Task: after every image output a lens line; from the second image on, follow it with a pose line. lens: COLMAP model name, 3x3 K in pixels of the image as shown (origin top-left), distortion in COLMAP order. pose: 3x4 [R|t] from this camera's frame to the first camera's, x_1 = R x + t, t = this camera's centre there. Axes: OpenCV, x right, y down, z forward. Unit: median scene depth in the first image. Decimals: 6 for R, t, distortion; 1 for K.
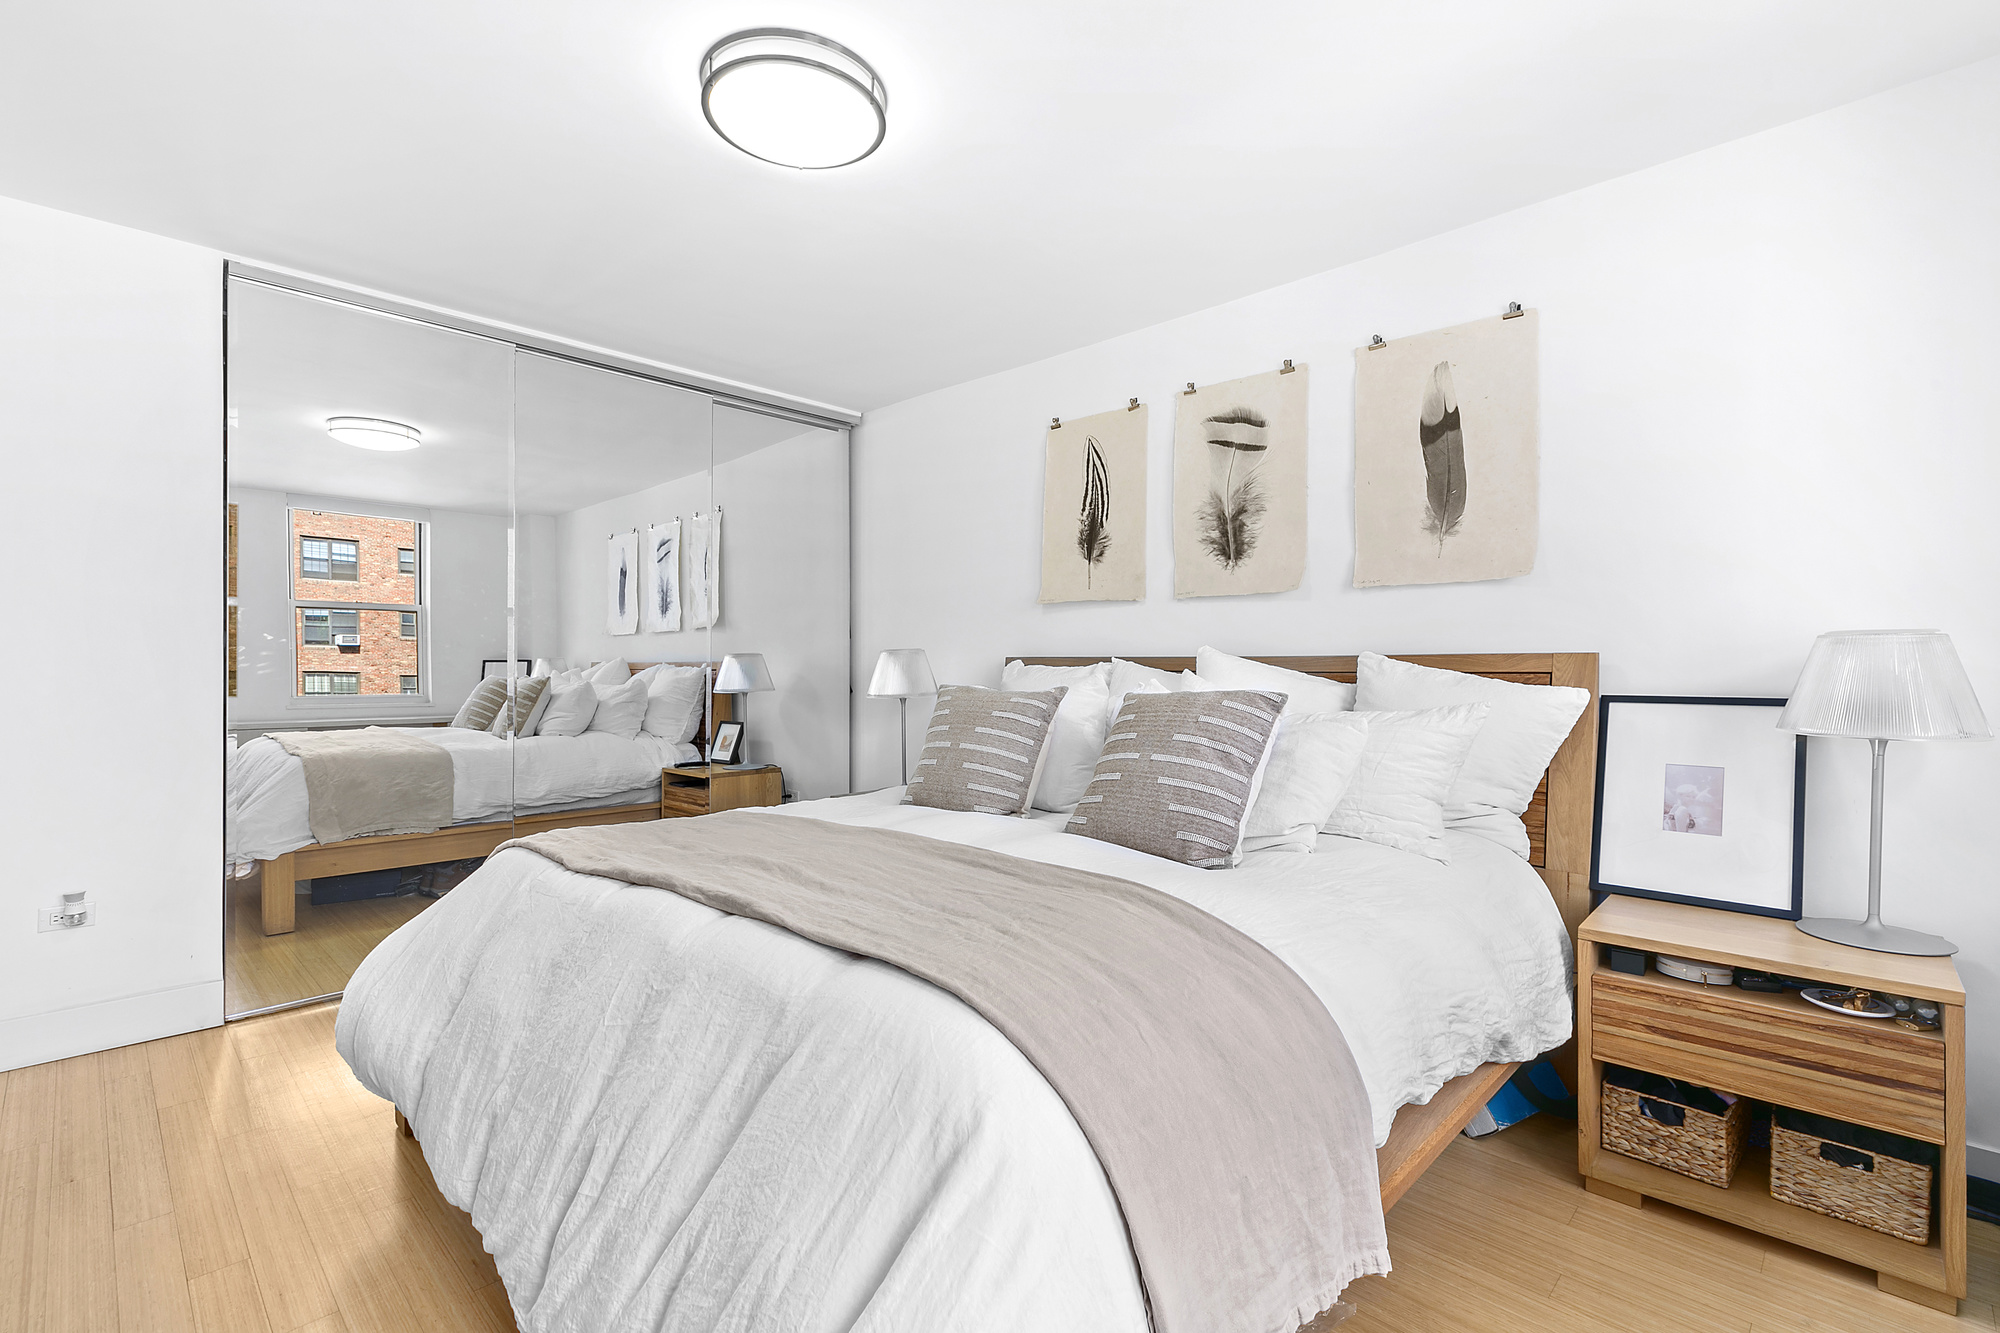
lens RADIAL K [[899.6, 0, 997.3], [0, 899.6, 668.7], [0, 0, 1]] dist [0.002352, 0.000125]
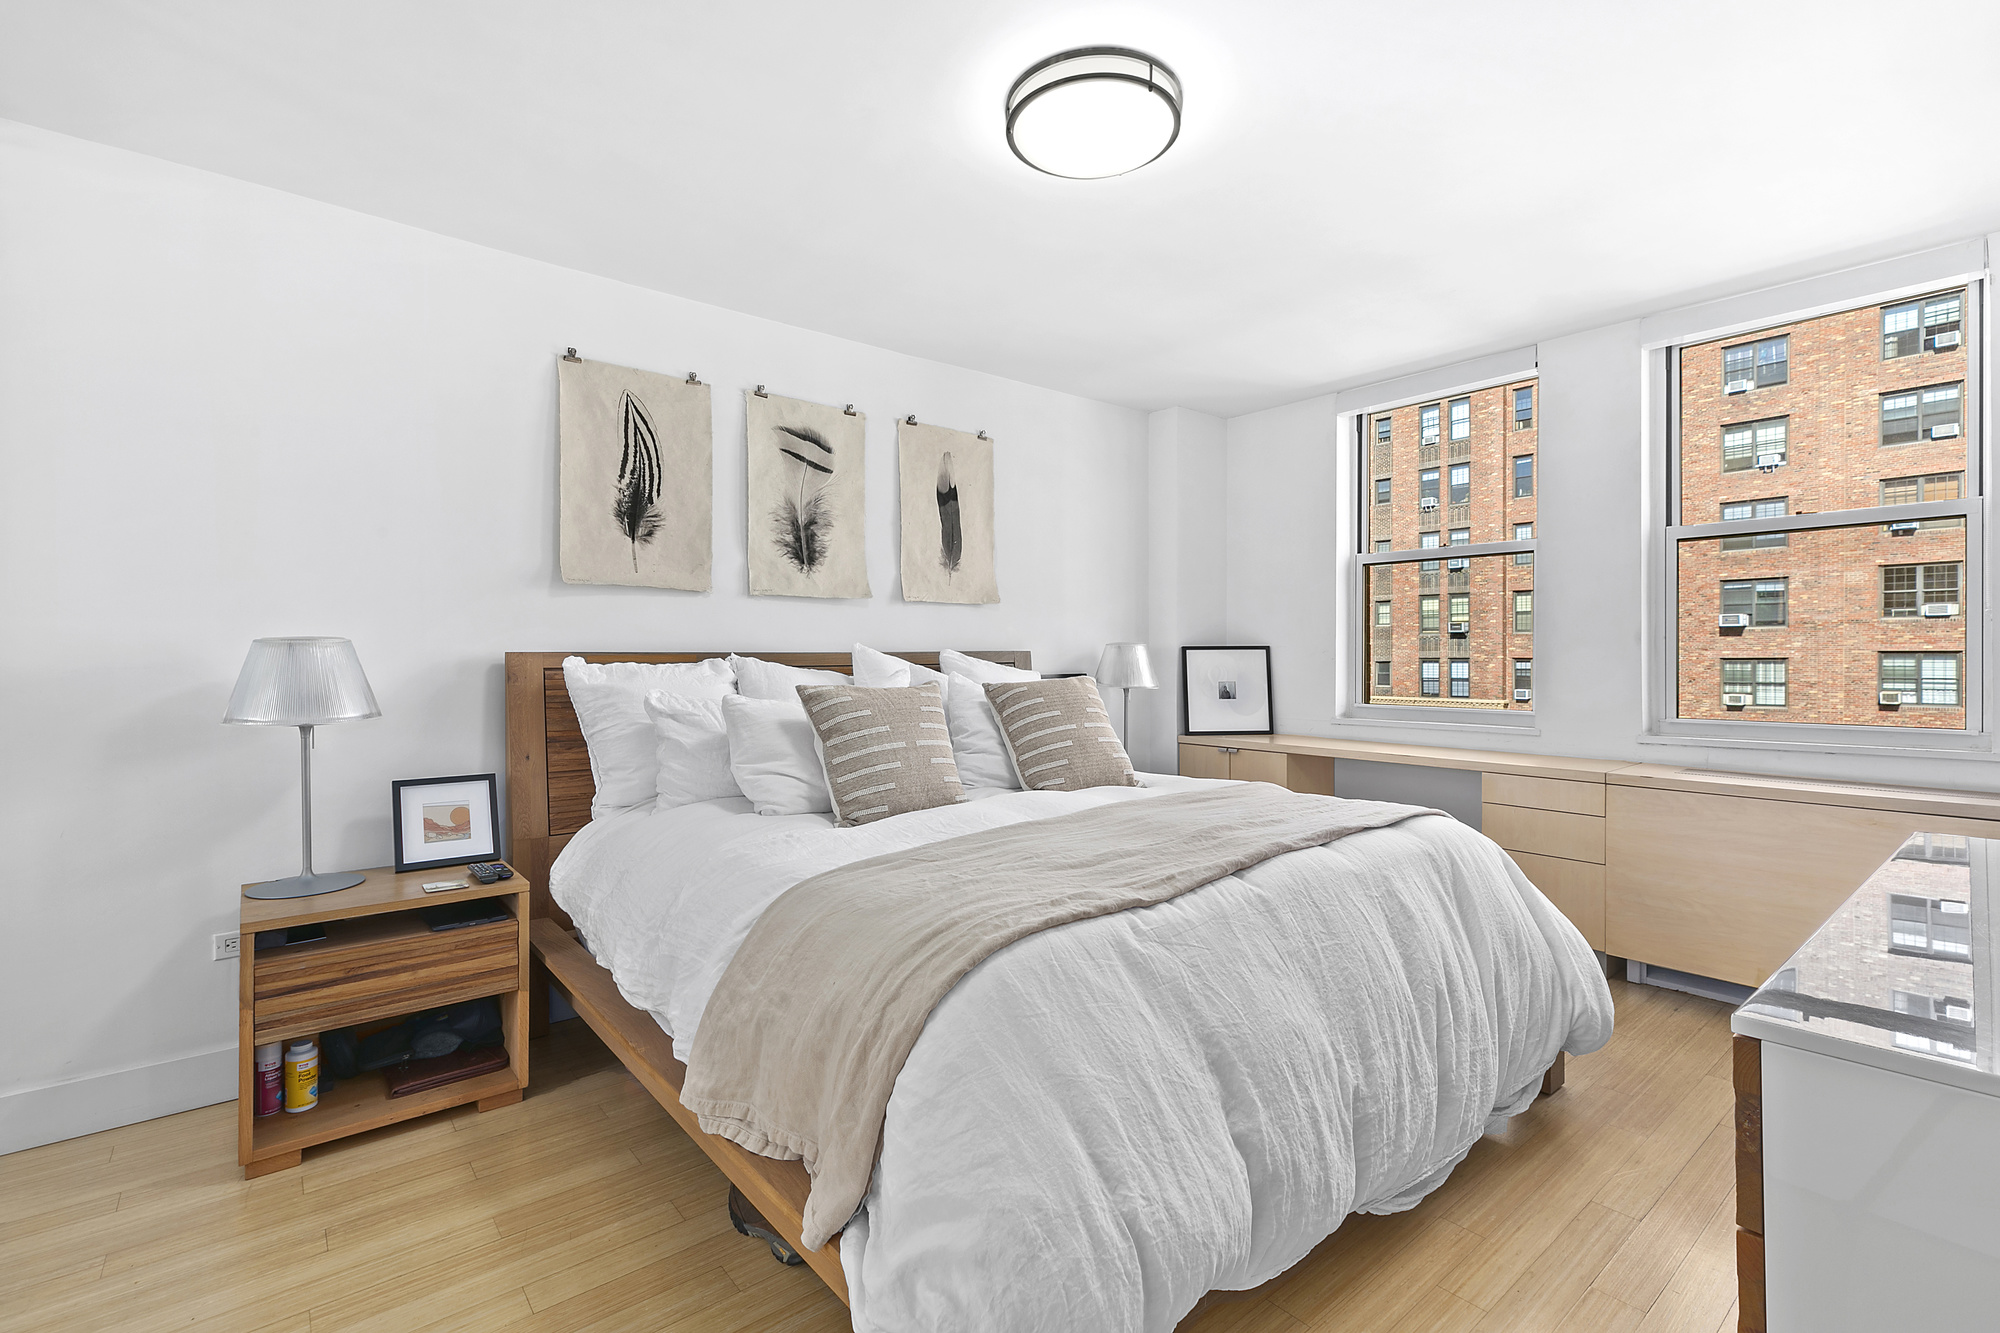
lens RADIAL K [[899.6, 0, 997.1], [0, 899.6, 663.5], [0, 0, 1]] dist [0.002352, 0.000125]
pose [[0.099369, -0.007559, 0.995022, -0.807836], [0.013523, 0.999889, 0.006246, -0.004168], [-0.994959, 0.012835, 0.099460, 0.660214]]
